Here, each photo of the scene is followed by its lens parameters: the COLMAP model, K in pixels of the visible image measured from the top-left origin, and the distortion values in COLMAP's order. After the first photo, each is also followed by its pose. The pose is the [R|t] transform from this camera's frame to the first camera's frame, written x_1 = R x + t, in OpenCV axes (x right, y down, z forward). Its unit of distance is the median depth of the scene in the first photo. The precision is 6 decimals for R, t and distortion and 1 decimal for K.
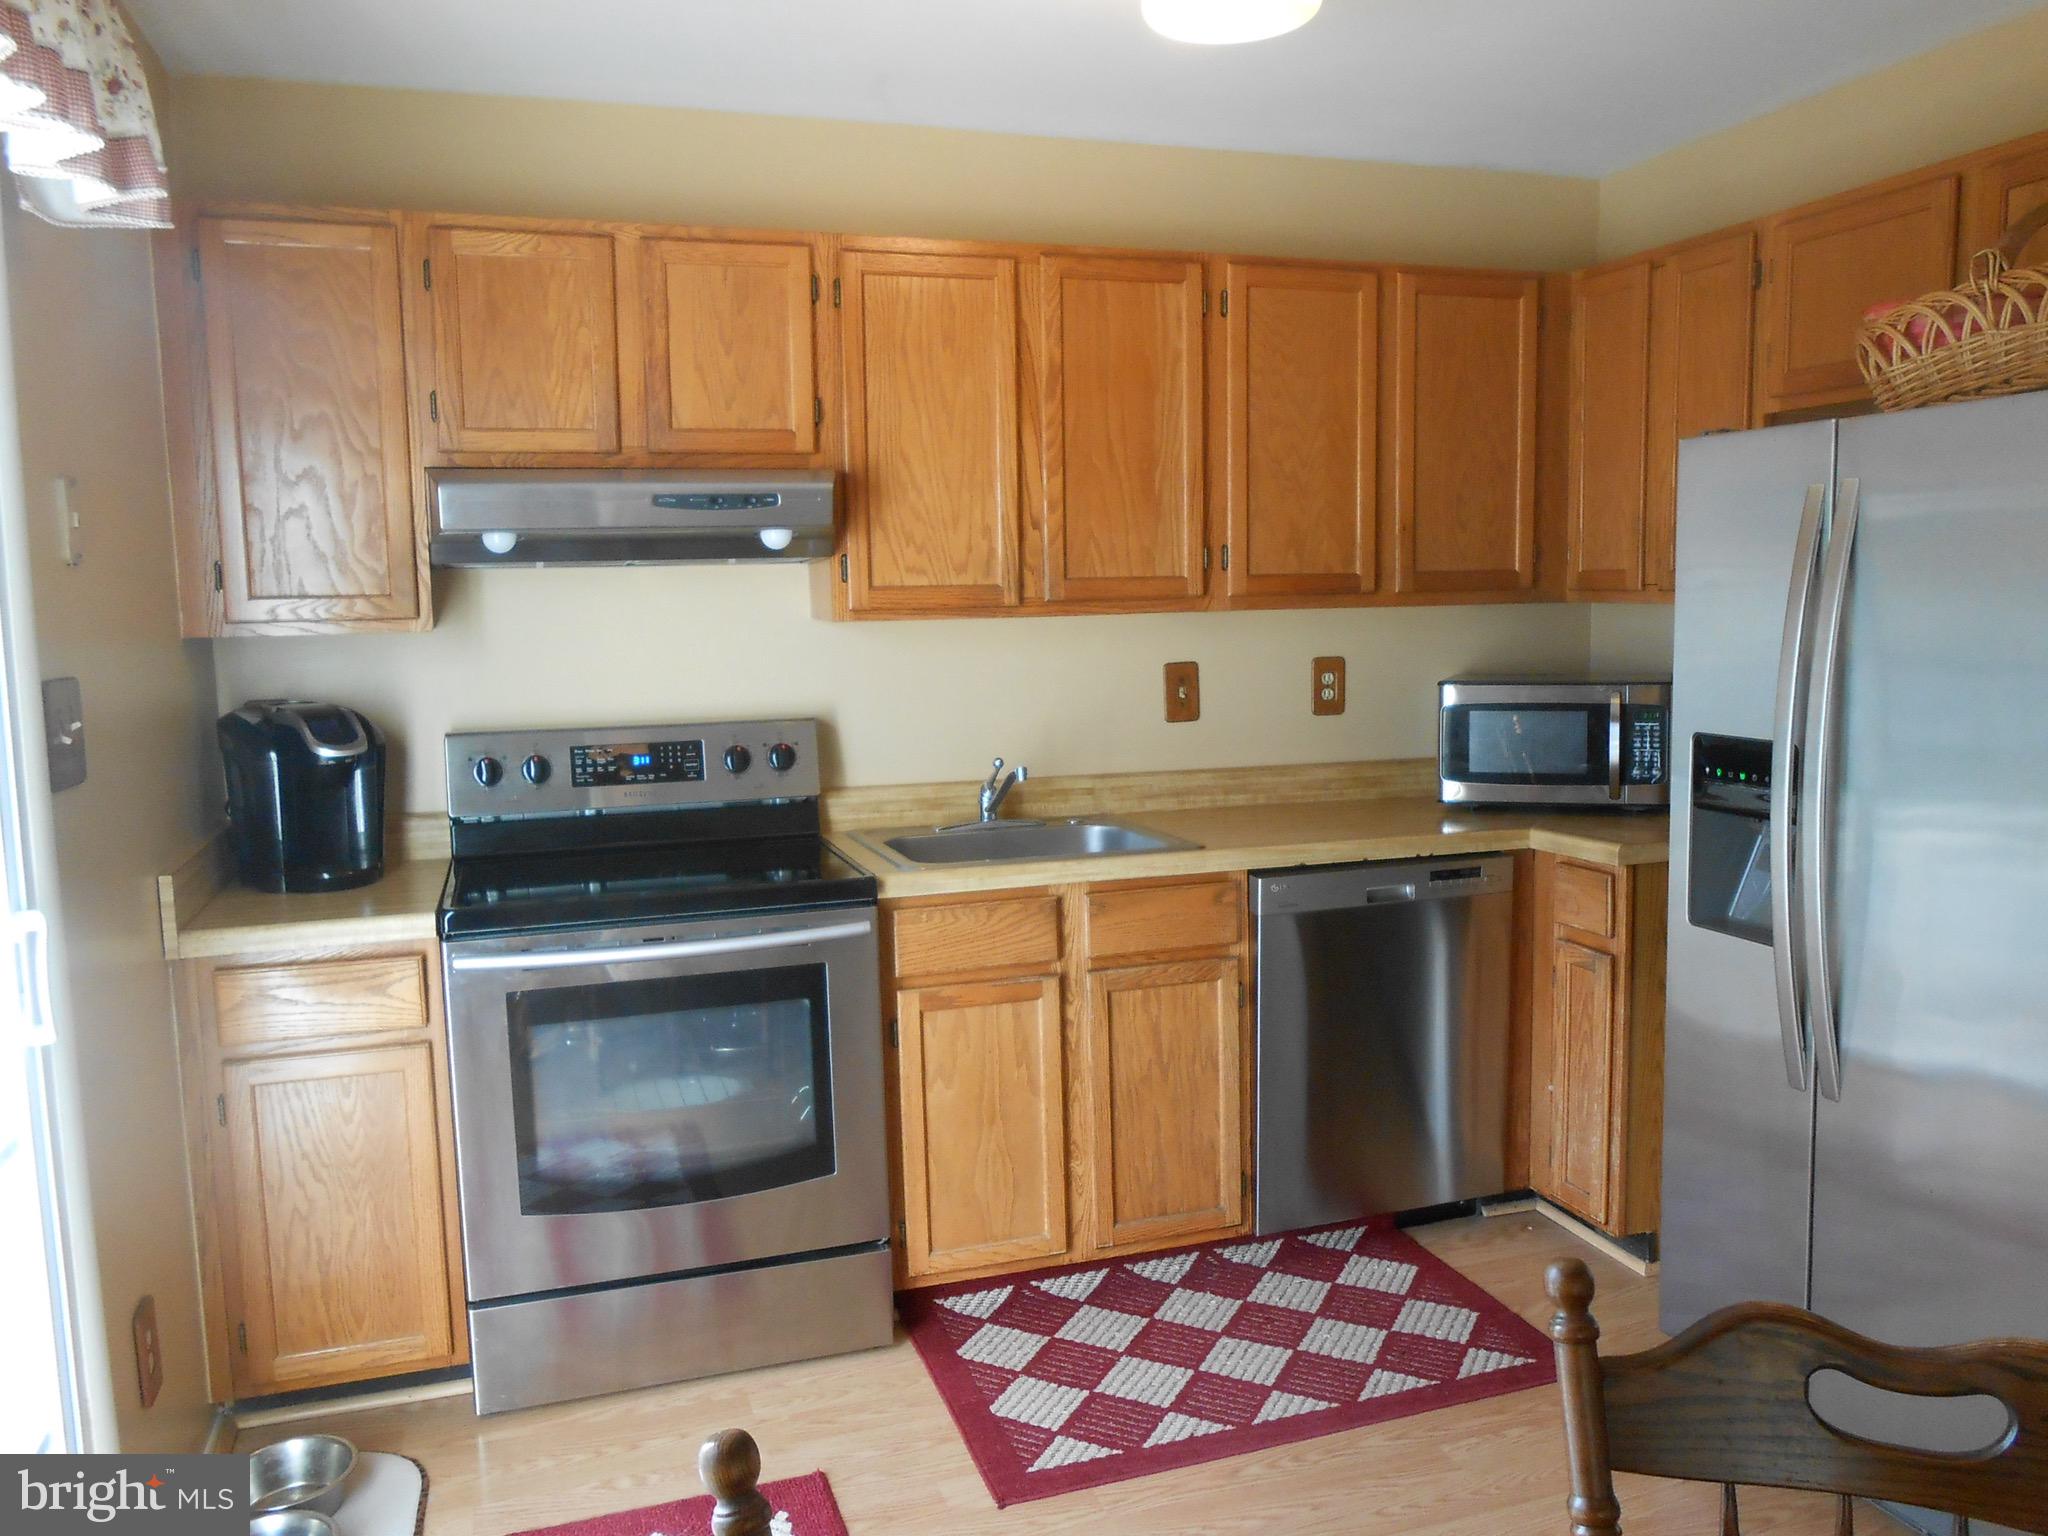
lens RADIAL K [[1574.2, 0, 1037.5], [0, 1574.2, 757.1], [0, 0, 1]] dist [-0.059996, 0.084298]
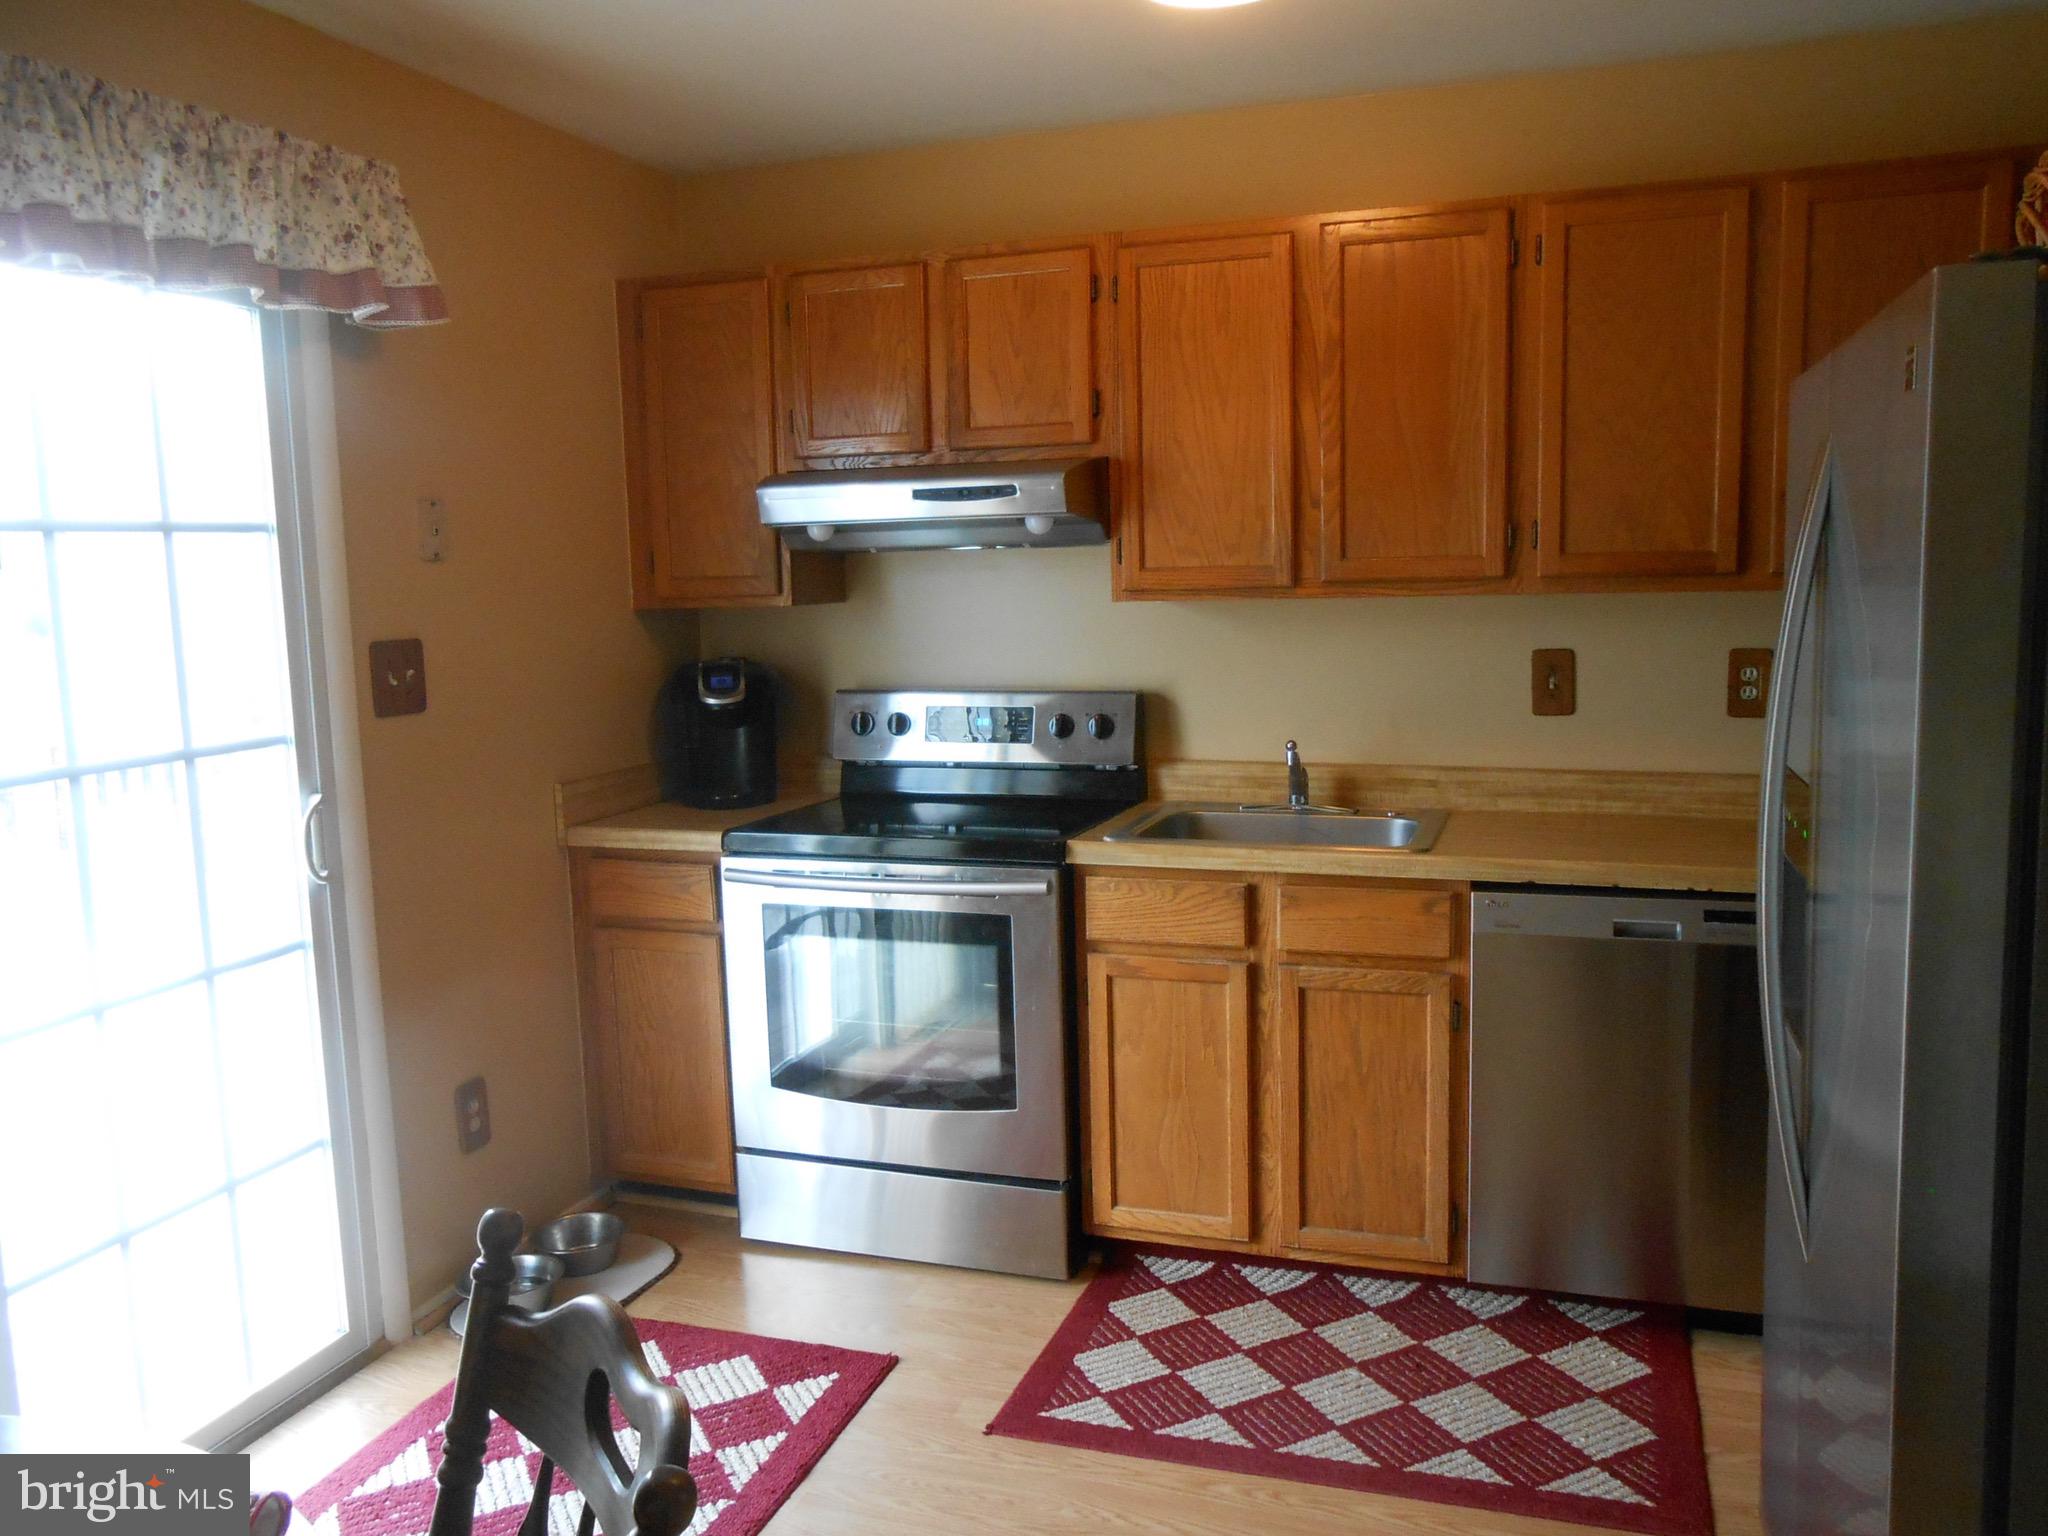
lens RADIAL K [[1574.2, 0, 1037.5], [0, 1574.2, 757.1], [0, 0, 1]] dist [-0.059996, 0.084298]
pose [[0.795374, 0.072311, -0.601790, 0.485506], [-0.057006, 0.997382, 0.044503, -0.026378], [0.603432, -0.001091, 0.797414, 0.128623]]
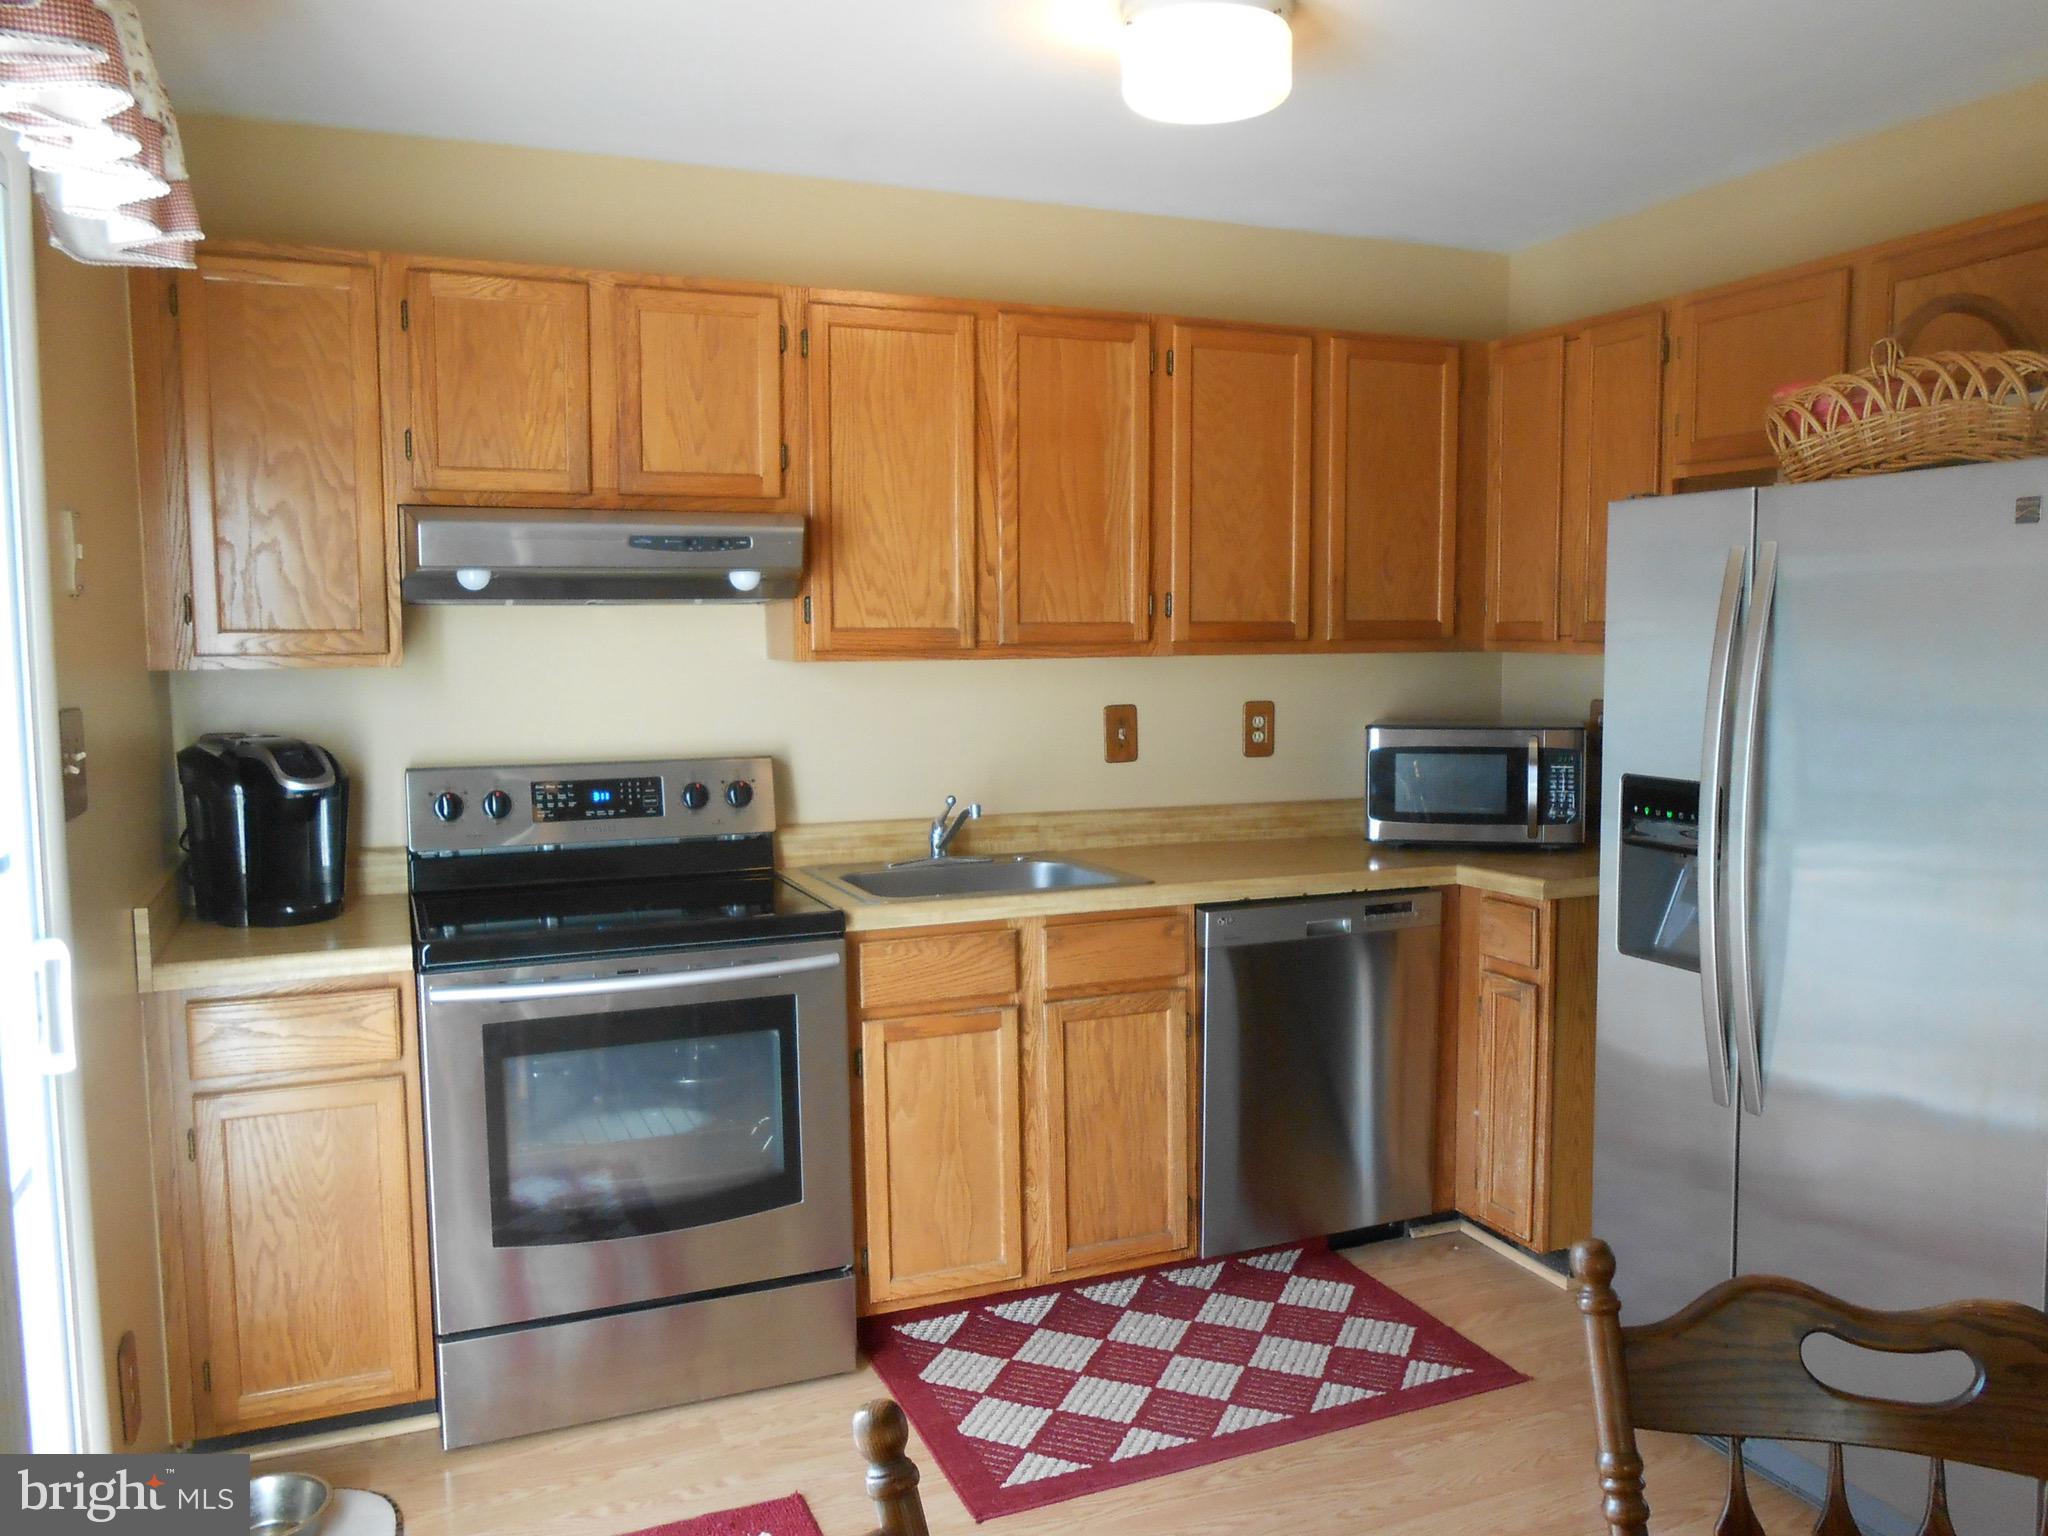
lens RADIAL K [[1574.2, 0, 1037.5], [0, 1574.2, 757.1], [0, 0, 1]] dist [-0.059996, 0.084298]
pose [[0.996792, 0.006937, 0.079728, -0.055307], [-0.004746, 0.999607, -0.027646, 0.003611], [-0.079889, 0.027179, 0.996433, -0.033160]]
